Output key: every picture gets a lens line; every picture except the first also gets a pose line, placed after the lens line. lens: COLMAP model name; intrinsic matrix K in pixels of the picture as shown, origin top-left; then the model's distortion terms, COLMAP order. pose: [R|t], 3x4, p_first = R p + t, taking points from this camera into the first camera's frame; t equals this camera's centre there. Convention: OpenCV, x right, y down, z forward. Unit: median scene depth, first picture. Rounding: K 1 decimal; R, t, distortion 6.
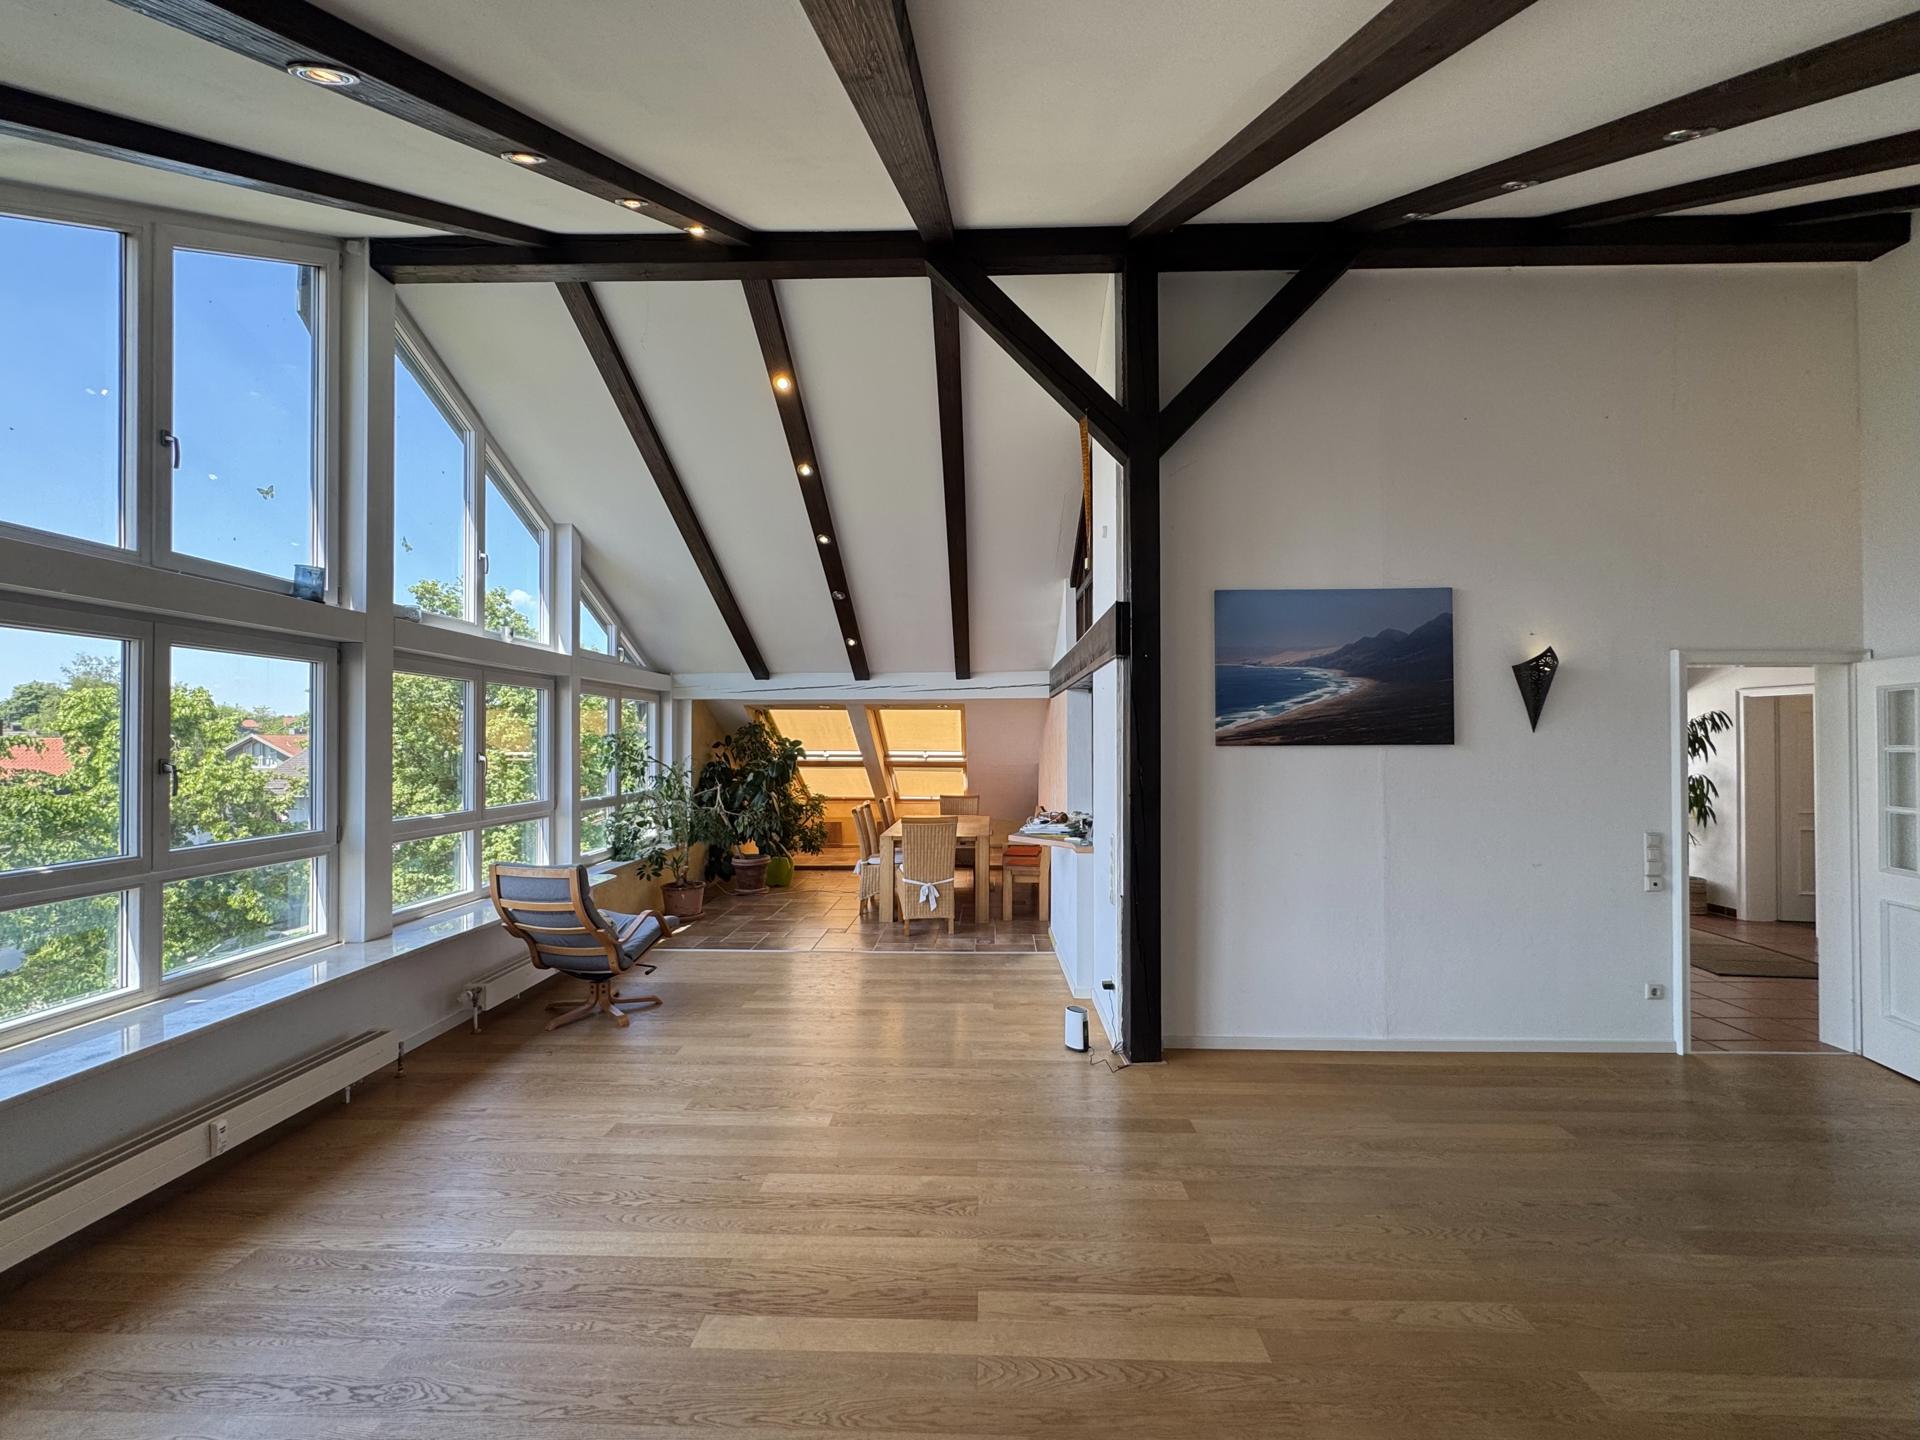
lens RADIAL K [[800.1, 0, 967.7], [0, 800.1, 734.0], [0, 0, 1]] dist [0.001046, 0.000213]
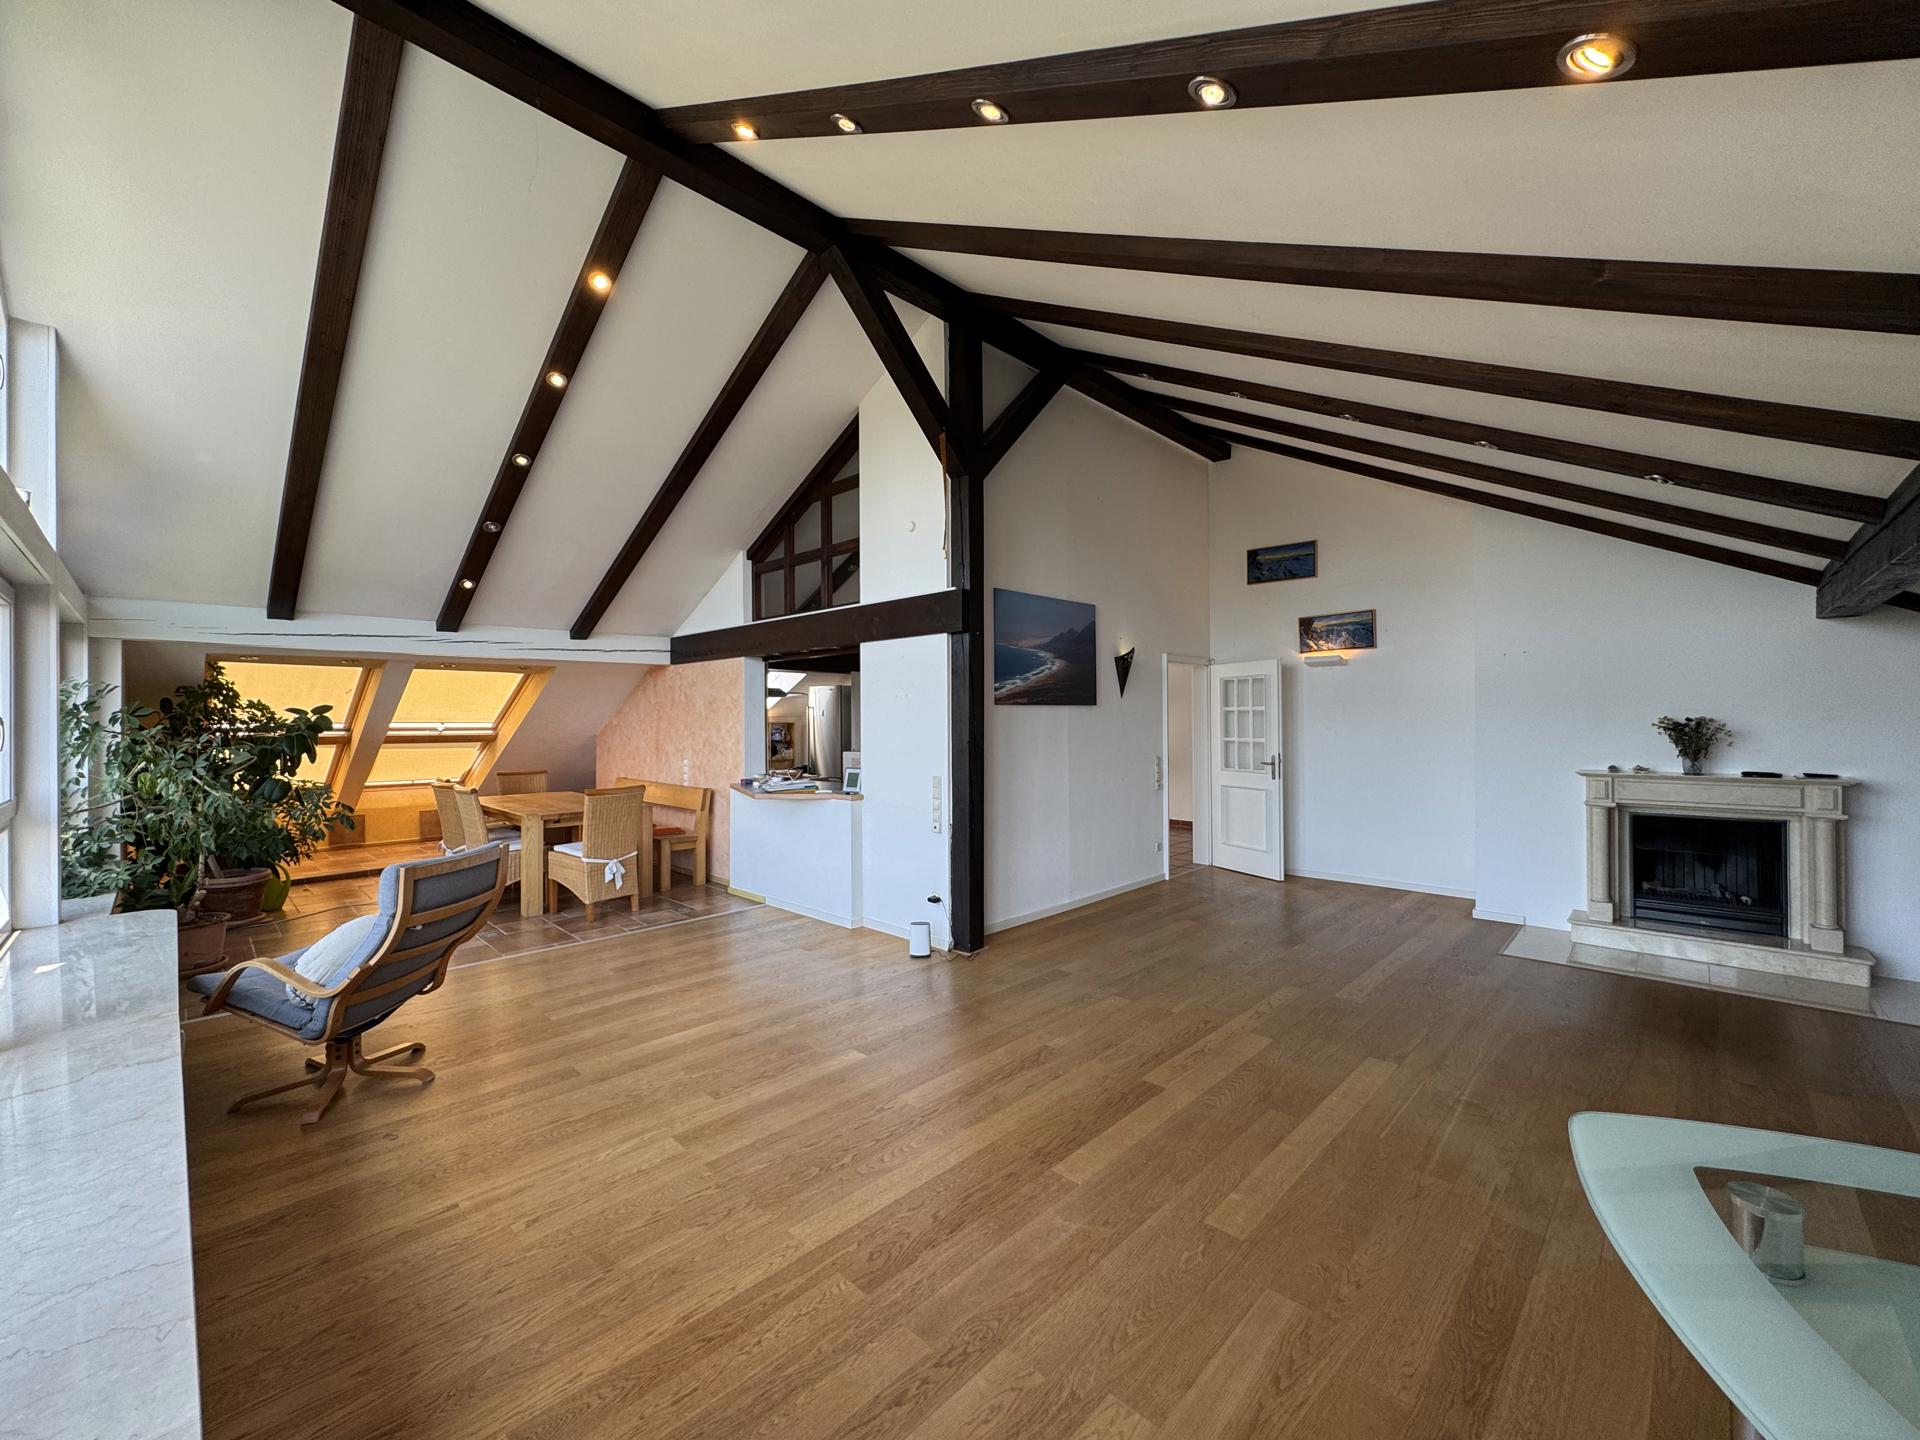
lens RADIAL K [[763.5, 0, 964.4], [0, 763.5, 716.5], [0, 0, 1]] dist [-0.001032, -0.000178]
pose [[0.673649, -0.001229, 0.739051, -0.673630], [-0.000705, 0.999997, 0.002305, 0.032085], [-0.739051, -0.002074, 0.673646, 0.185196]]
